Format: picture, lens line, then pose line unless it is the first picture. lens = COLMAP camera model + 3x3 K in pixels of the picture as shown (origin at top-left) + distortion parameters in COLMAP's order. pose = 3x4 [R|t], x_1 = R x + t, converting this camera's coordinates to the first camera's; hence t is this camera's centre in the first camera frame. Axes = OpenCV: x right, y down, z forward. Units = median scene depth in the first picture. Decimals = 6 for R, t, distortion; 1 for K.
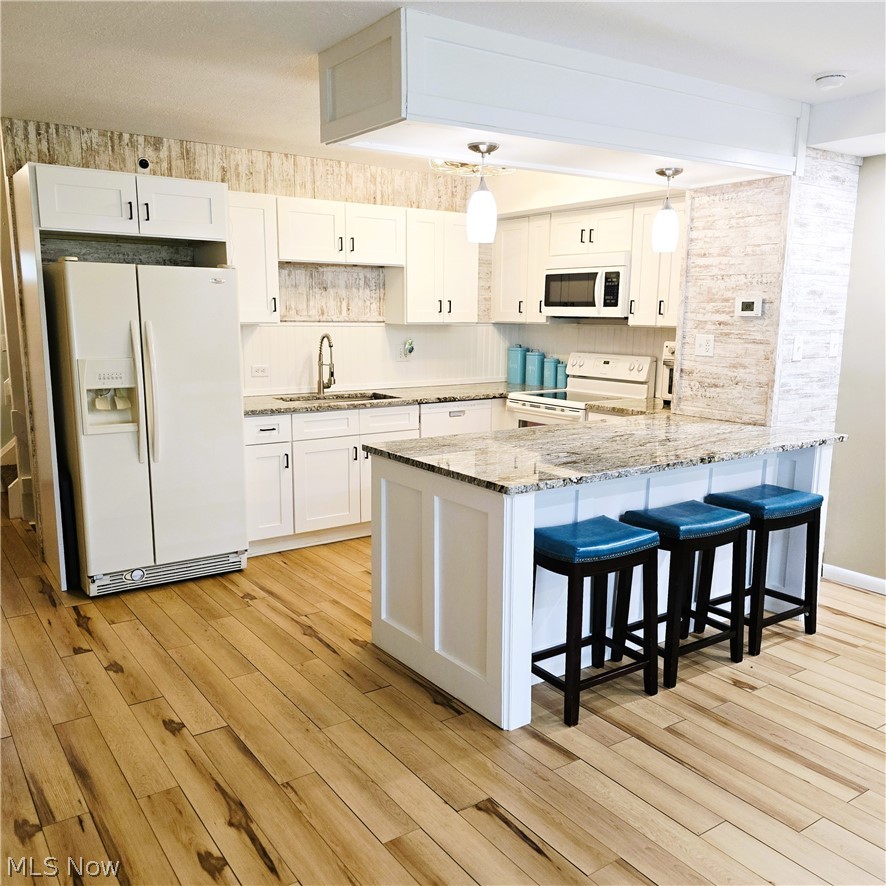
lens RADIAL K [[811.0, 0, 441.3], [0, 811.0, 450.7], [0, 0, 1]] dist [0.019877, 0.000000]
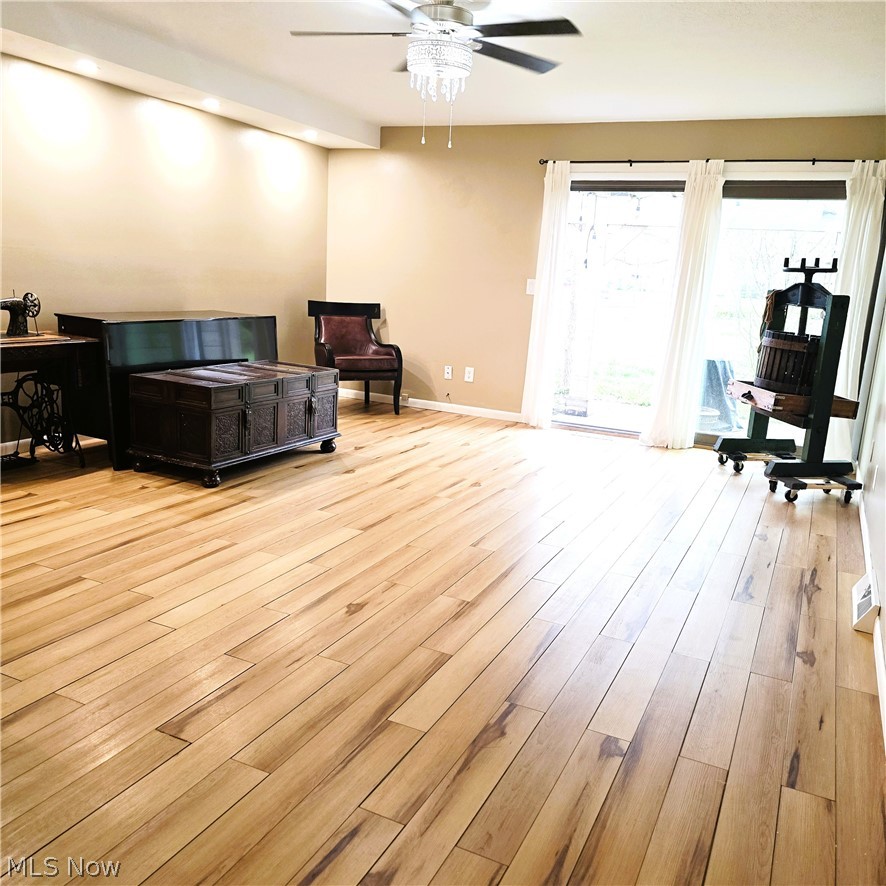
lens RADIAL K [[811.0, 0, 443.4], [0, 811.0, 444.3], [0, 0, 1]] dist [0.019877, 0.000000]
pose [[-0.493385, -0.226177, 0.839890, -0.464743], [0.089484, 0.947278, 0.307663, -0.069072], [-0.865196, 0.226953, -0.447133, 0.634518]]
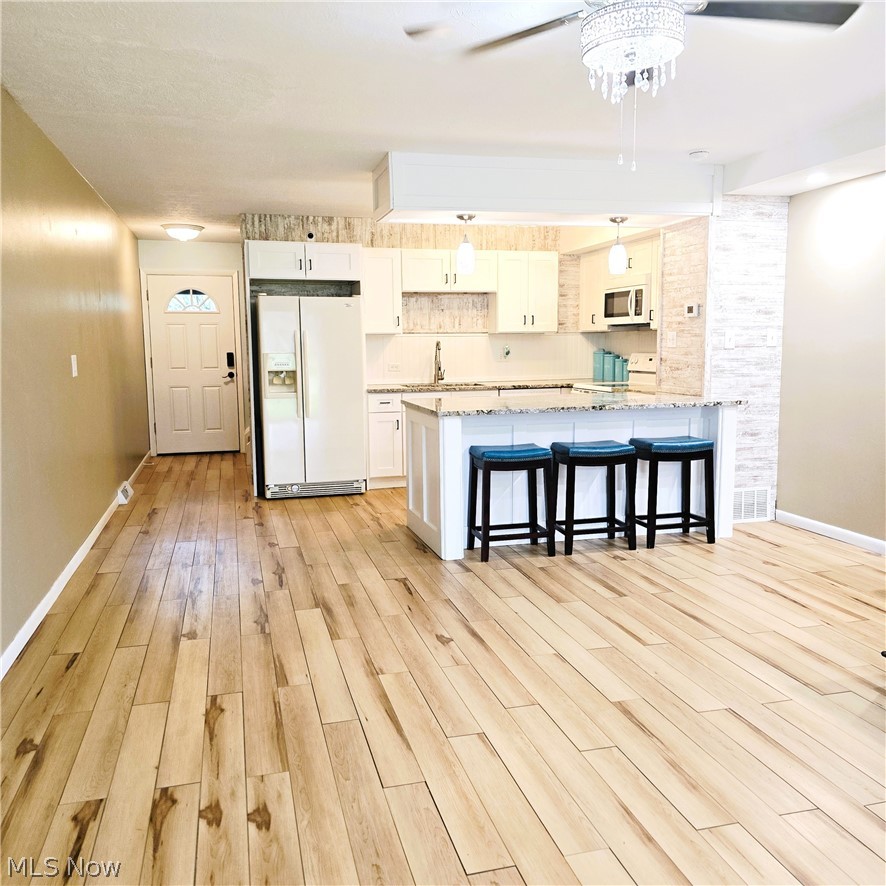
lens RADIAL K [[811.0, 0, 443.7], [0, 811.0, 439.2], [0, 0, 1]] dist [0.019877, 0.000000]
pose [[0.939622, 0.021698, -0.341525, 0.449089], [-0.040277, 0.998063, -0.047403, 0.120338], [0.339835, 0.058297, 0.938676, -0.410746]]
